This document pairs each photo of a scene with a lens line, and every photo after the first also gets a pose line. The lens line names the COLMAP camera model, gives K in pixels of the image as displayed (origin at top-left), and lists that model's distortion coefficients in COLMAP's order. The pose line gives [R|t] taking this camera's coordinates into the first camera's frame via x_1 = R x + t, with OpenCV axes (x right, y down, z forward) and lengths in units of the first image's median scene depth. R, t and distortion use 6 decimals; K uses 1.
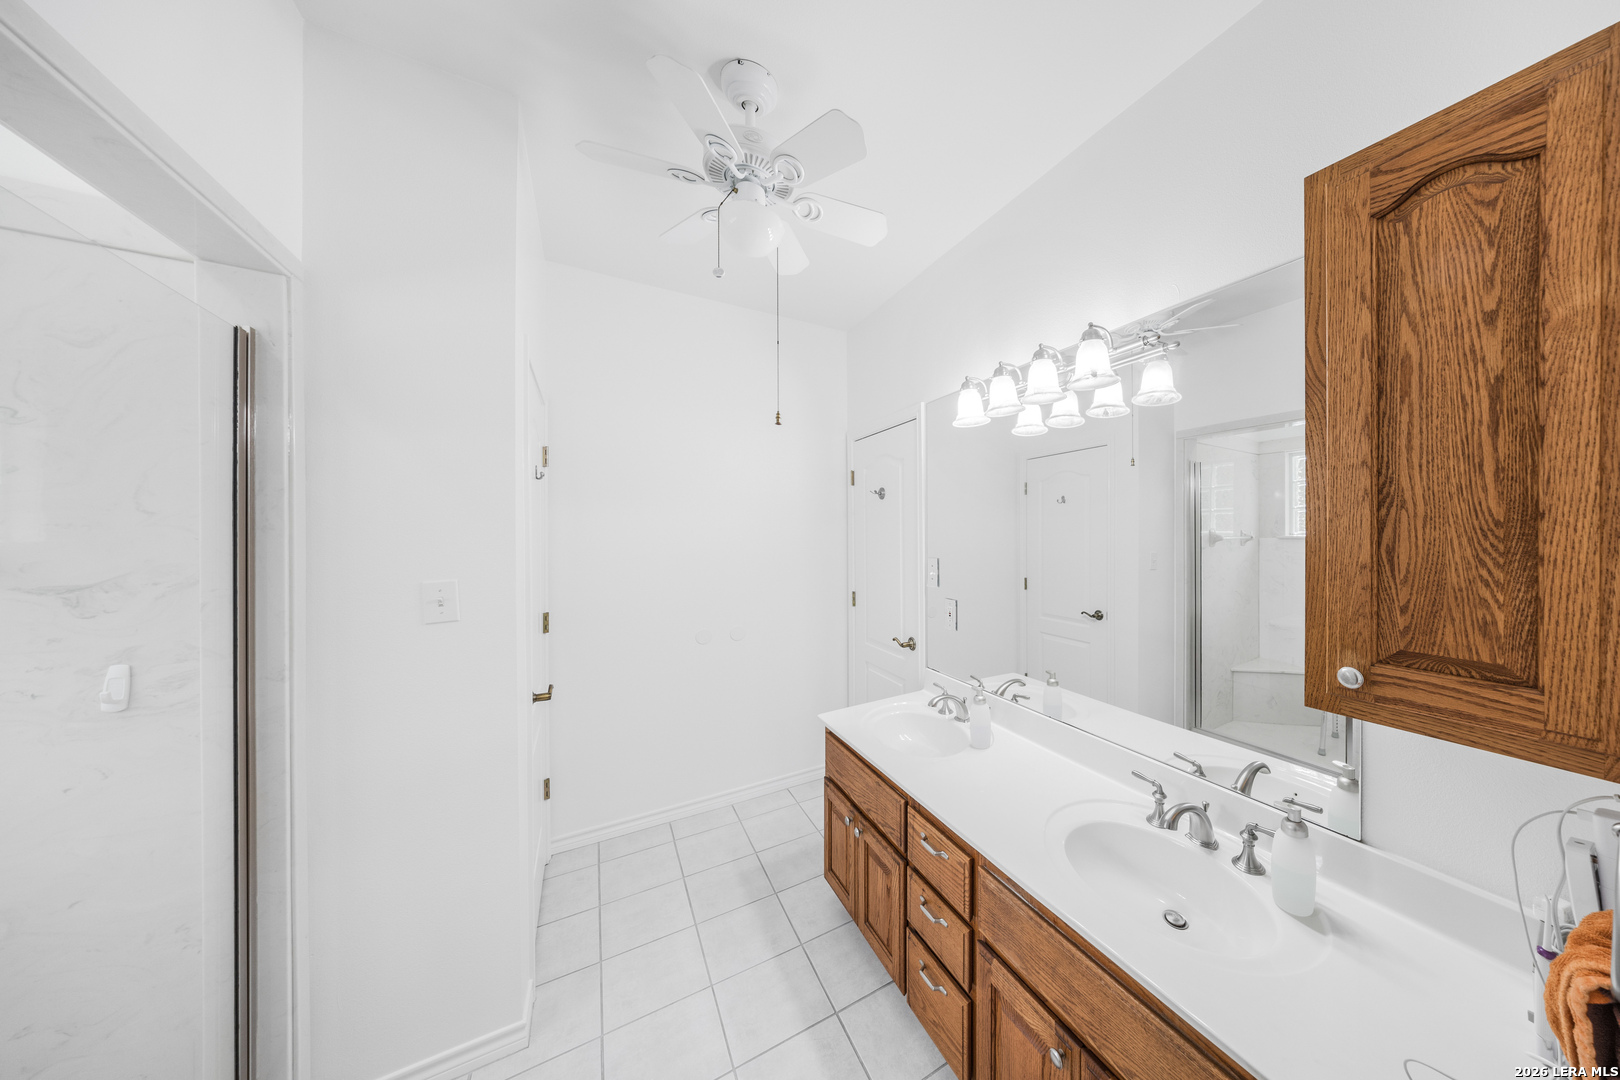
lens RADIAL K [[460.4, 0, 812.2], [0, 460.4, 542.1], [0, 0, 1]] dist [-0.007618, -0.000003]
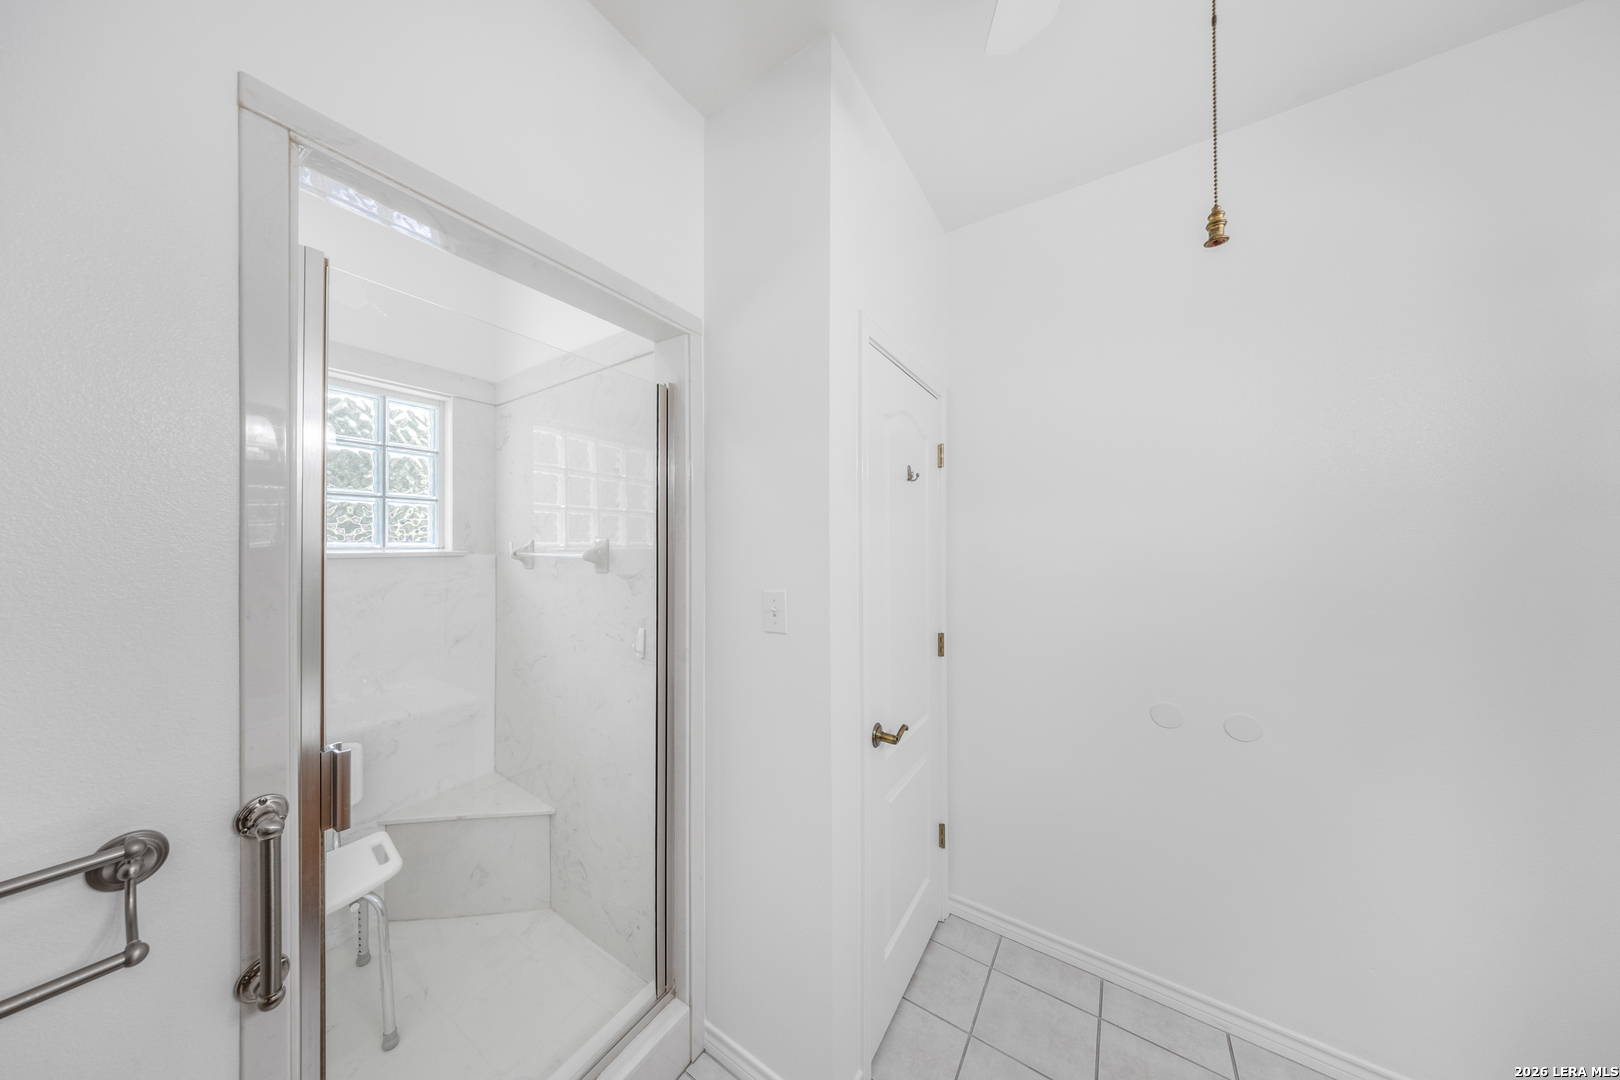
lens RADIAL K [[460.4, 0, 812.2], [0, 460.4, 542.1], [0, 0, 1]] dist [-0.007618, -0.000003]
pose [[0.506568, 0.000557, -0.862200, 0.090515], [-0.015844, 0.999837, -0.008663, -0.013371], [0.862054, 0.018049, 0.506494, 0.655073]]
